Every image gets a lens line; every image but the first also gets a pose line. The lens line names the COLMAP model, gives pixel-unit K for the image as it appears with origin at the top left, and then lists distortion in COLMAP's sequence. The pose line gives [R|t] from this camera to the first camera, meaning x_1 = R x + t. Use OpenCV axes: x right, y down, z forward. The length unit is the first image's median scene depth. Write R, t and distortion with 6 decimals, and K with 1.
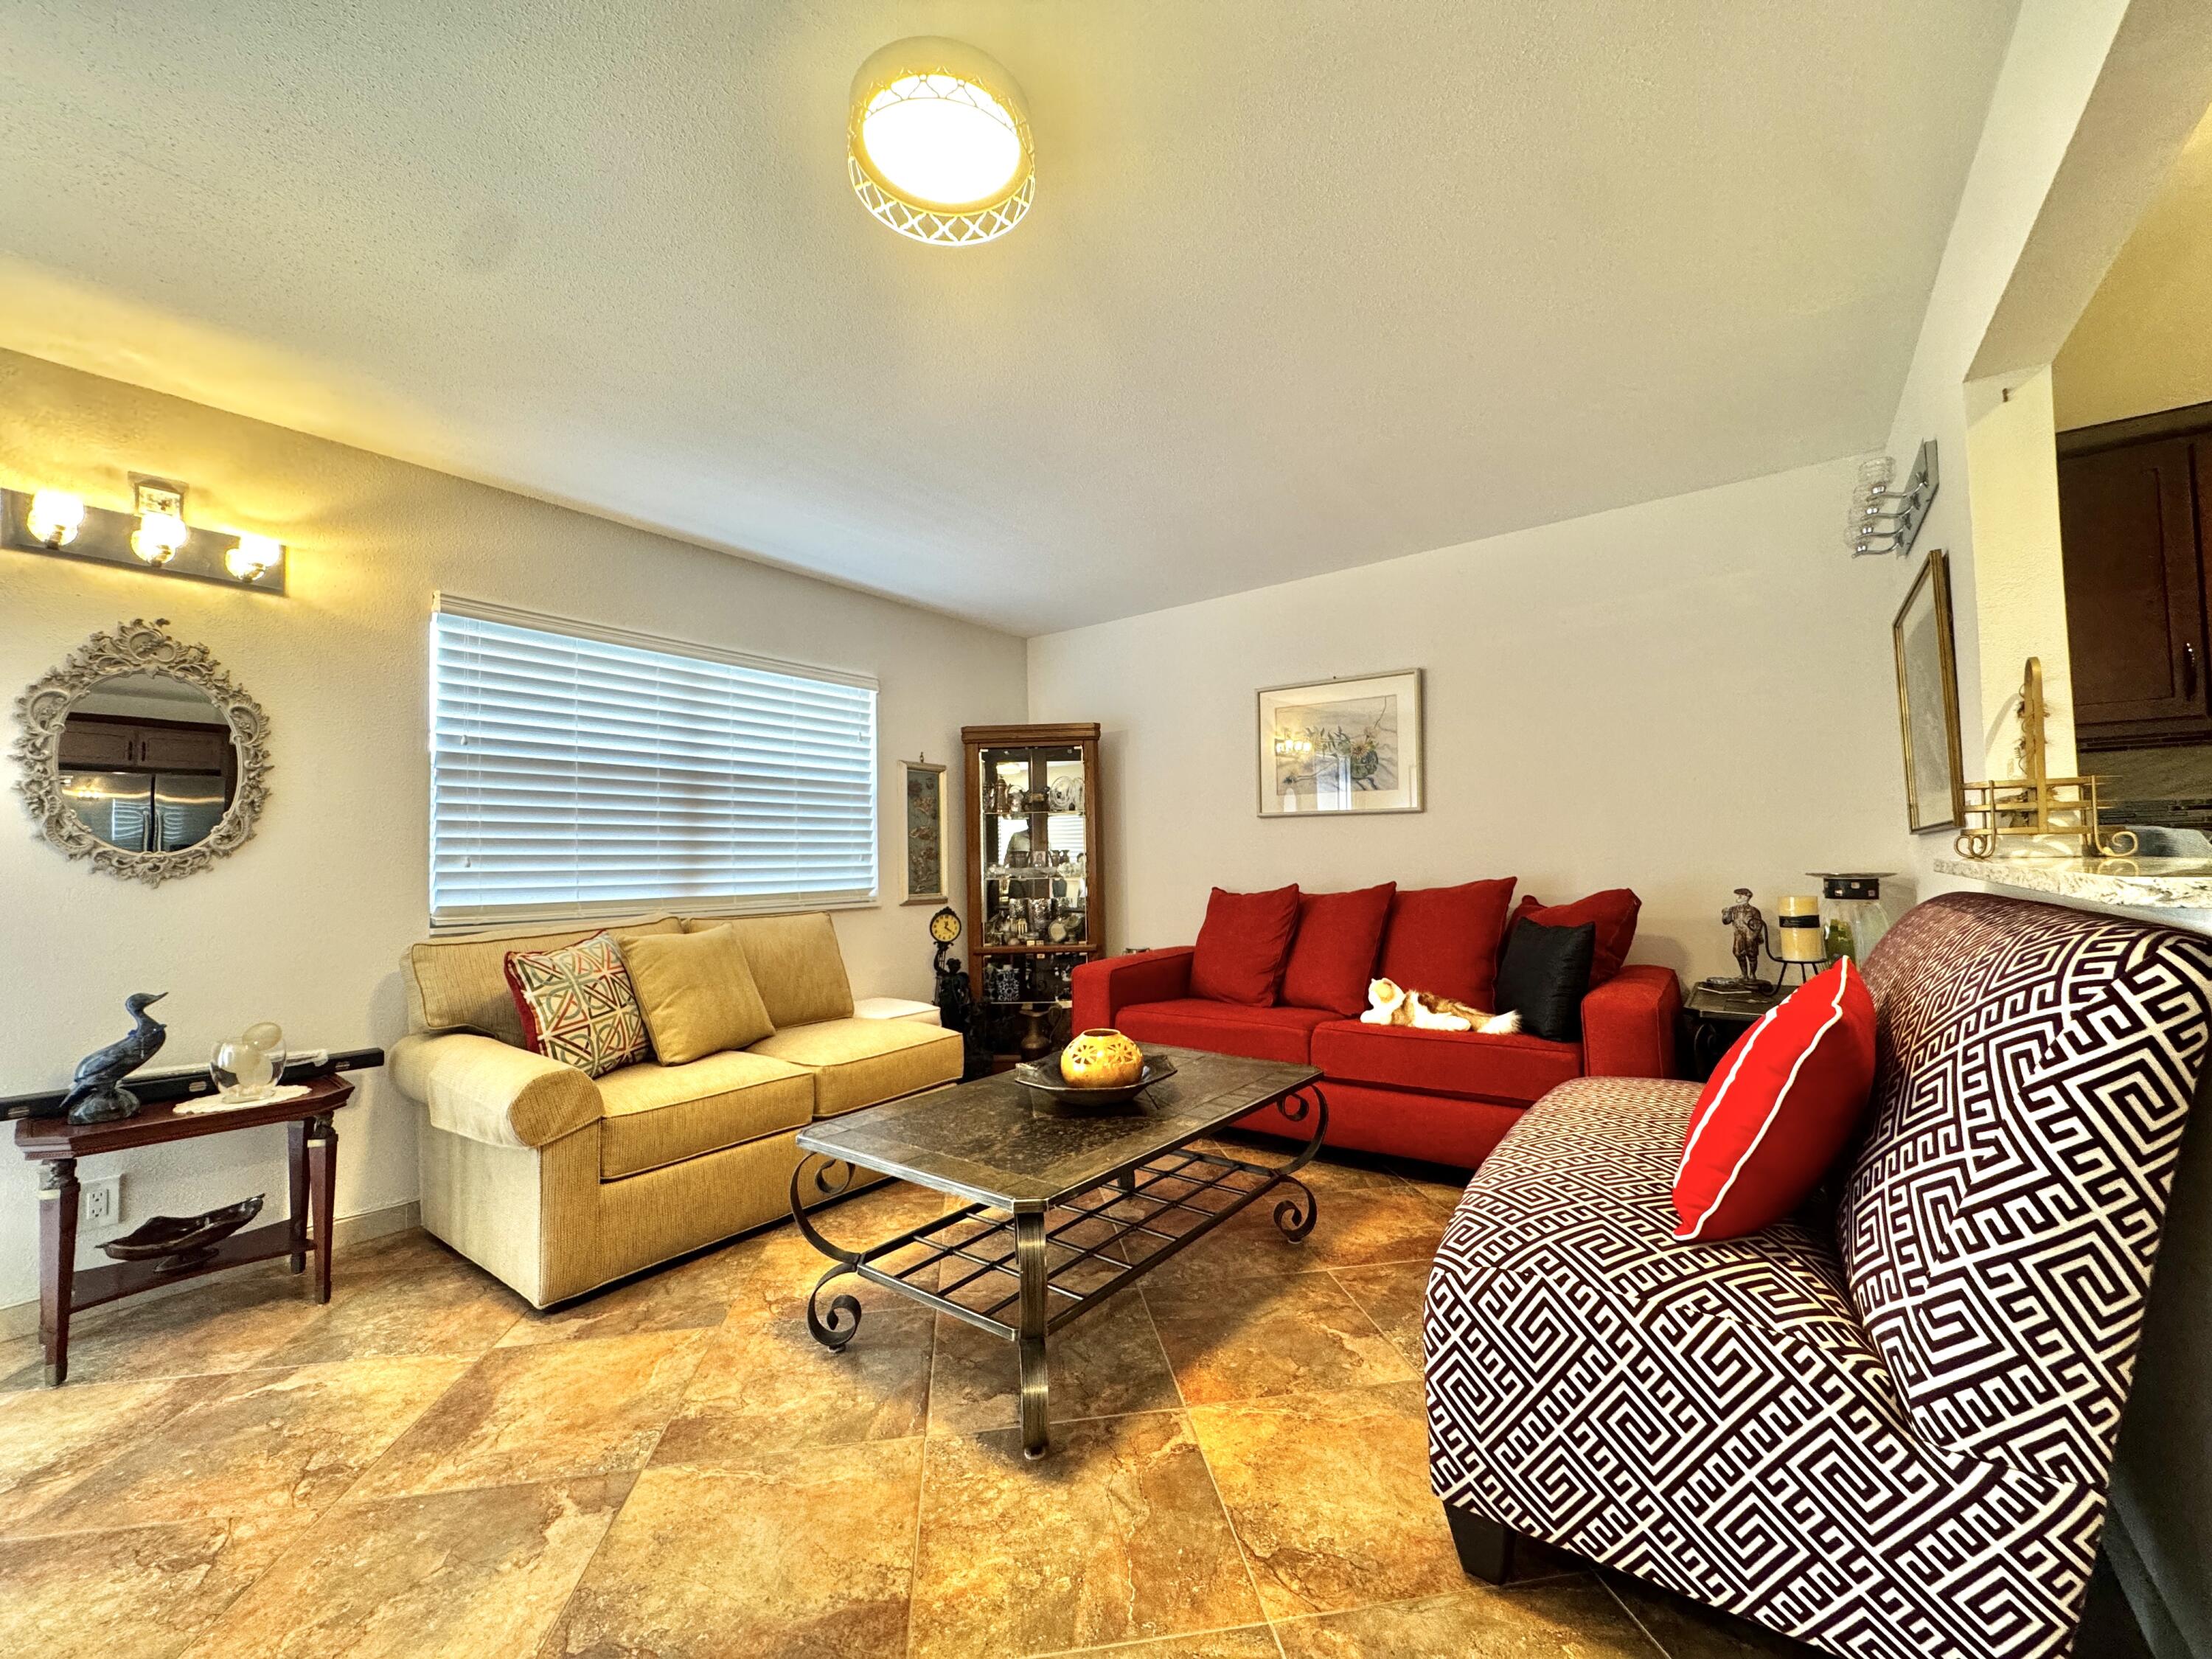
lens RADIAL K [[881.9, 0, 1105.0], [0, 881.9, 833.6], [0, 0, 1]] dist [-0.000980, 0.000928]
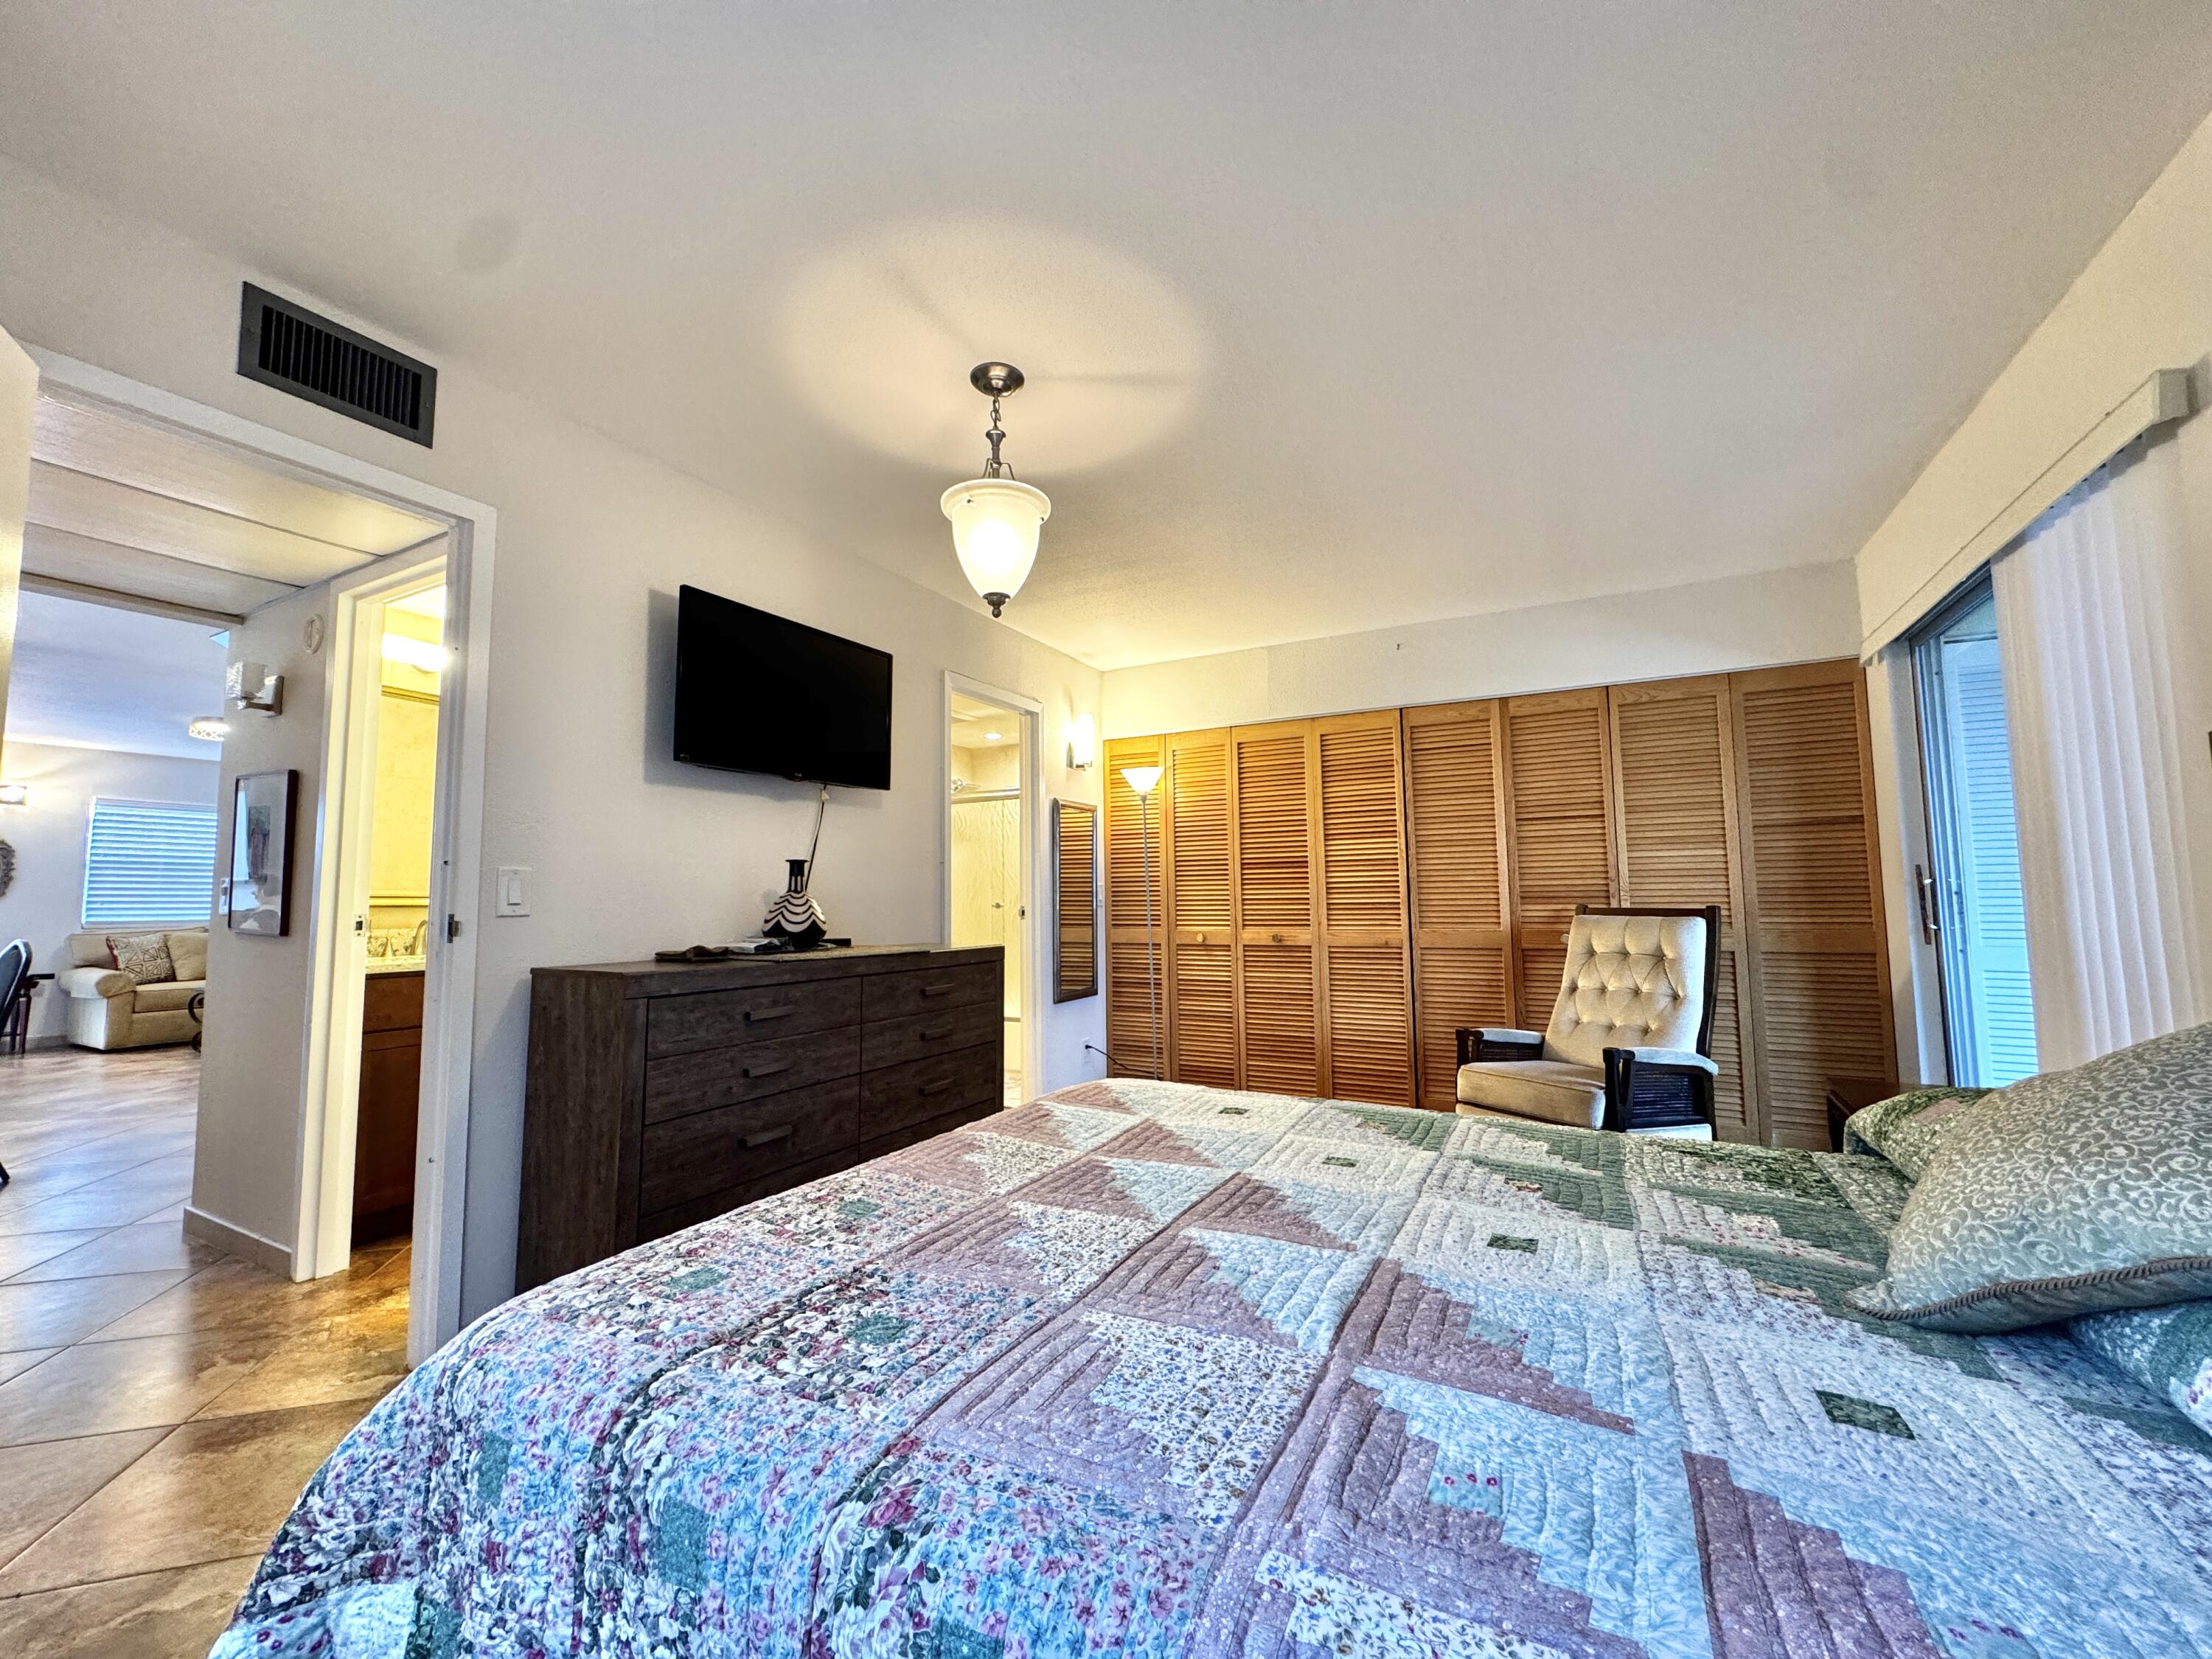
lens RADIAL K [[881.9, 0, 1106.8], [0, 881.9, 826.9], [0, 0, 1]] dist [-0.000980, 0.000928]
pose [[0.989059, 0.030938, 0.144242, 2.027957], [-0.023972, 0.998472, -0.049783, -0.149265], [-0.145562, 0.045780, 0.988289, -2.228666]]
